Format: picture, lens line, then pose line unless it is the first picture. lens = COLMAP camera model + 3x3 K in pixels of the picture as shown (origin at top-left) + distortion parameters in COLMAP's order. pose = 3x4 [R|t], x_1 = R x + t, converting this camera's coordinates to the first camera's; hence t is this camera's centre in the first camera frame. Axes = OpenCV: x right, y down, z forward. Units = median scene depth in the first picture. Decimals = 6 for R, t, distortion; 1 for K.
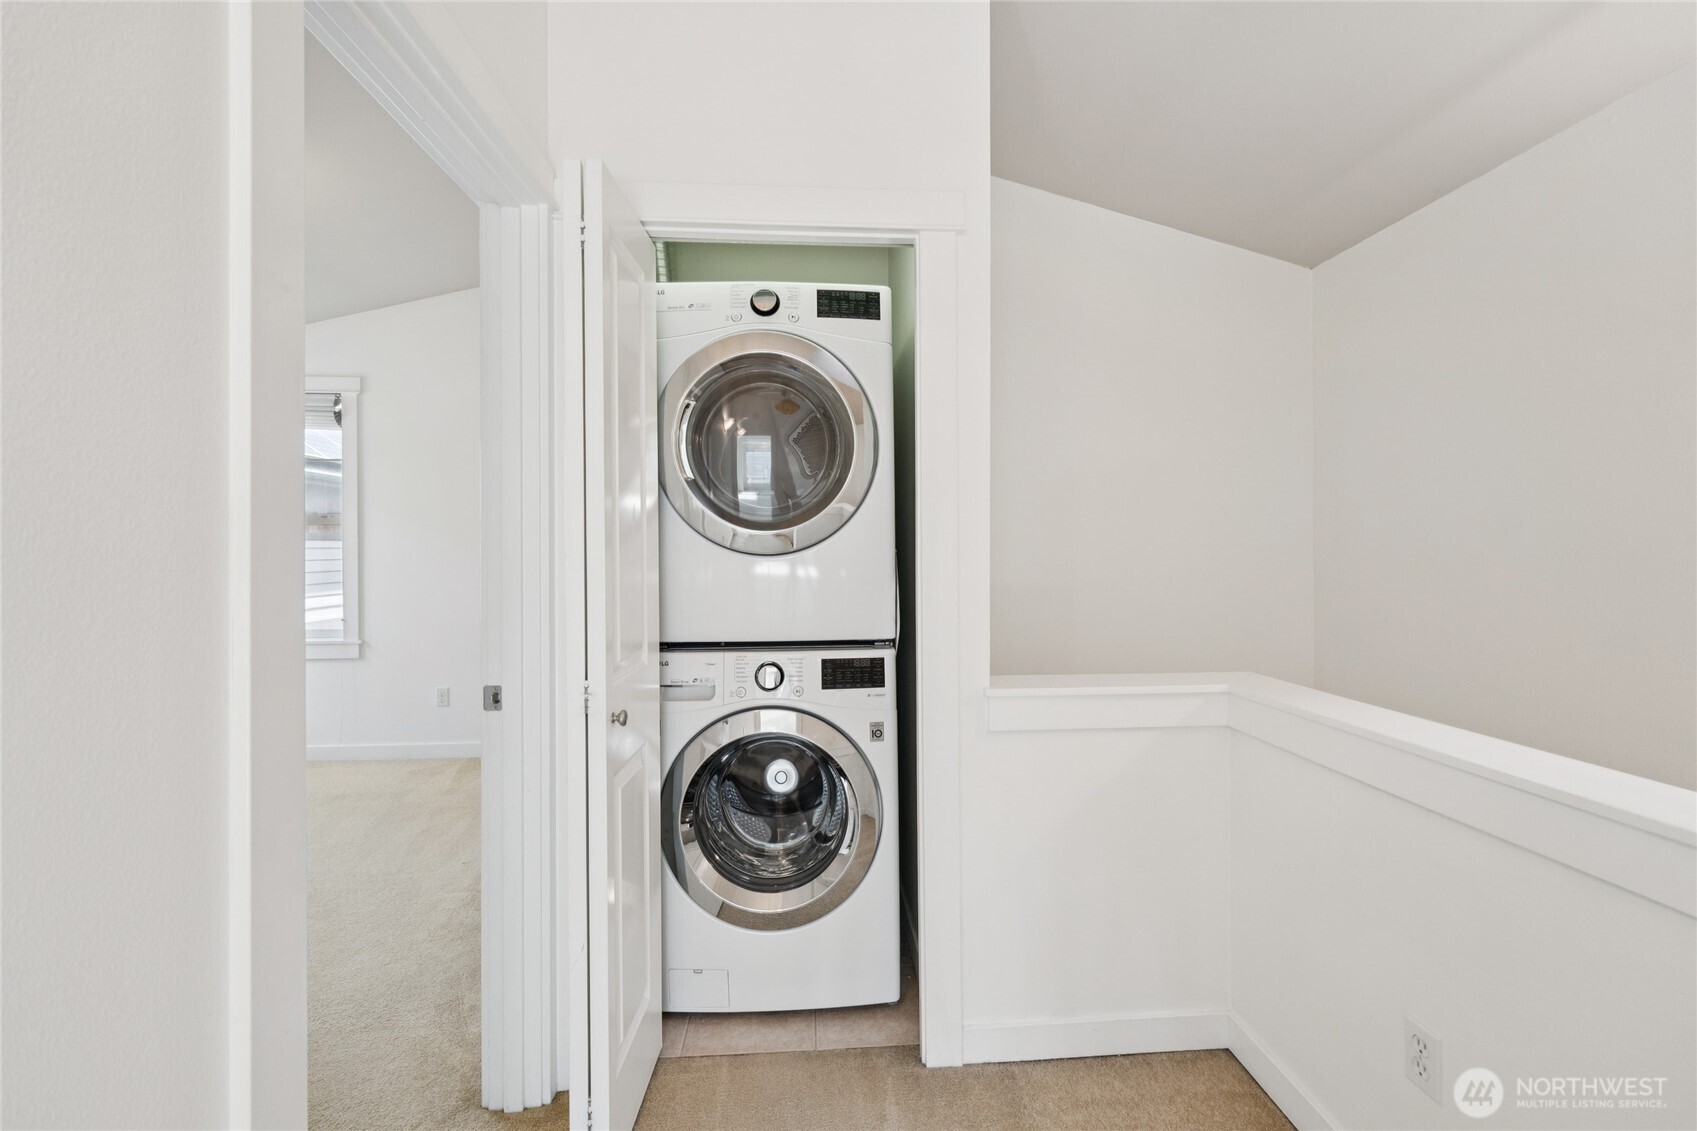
lens RADIAL K [[721.3, 0, 856.1], [0, 721.3, 561.9], [0, 0, 1]] dist [0.000032, 0.000350]
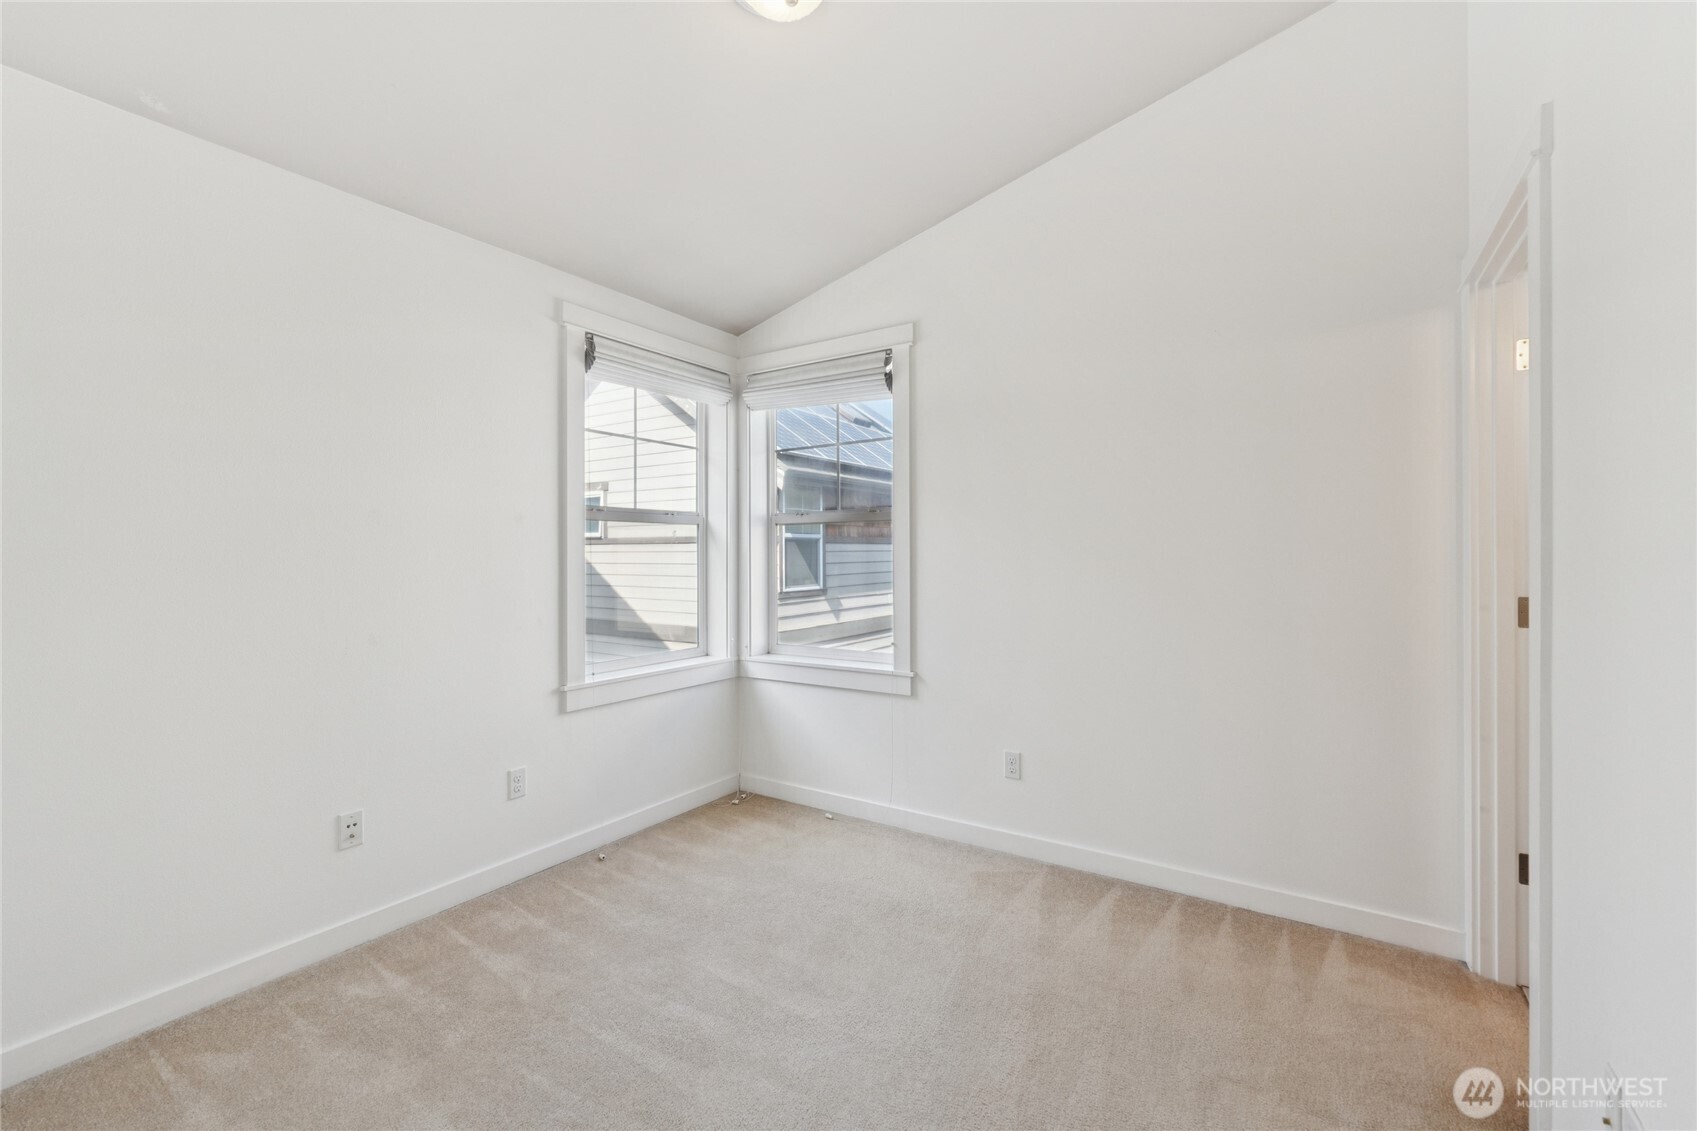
lens RADIAL K [[721.3, 0, 850.9], [0, 721.3, 558.5], [0, 0, 1]] dist [0.000032, 0.000350]
pose [[0.800152, 0.004522, -0.599781, -0.288121], [-0.000122, 0.999973, 0.007376, -0.016430], [0.599798, -0.005829, 0.800130, 0.359636]]
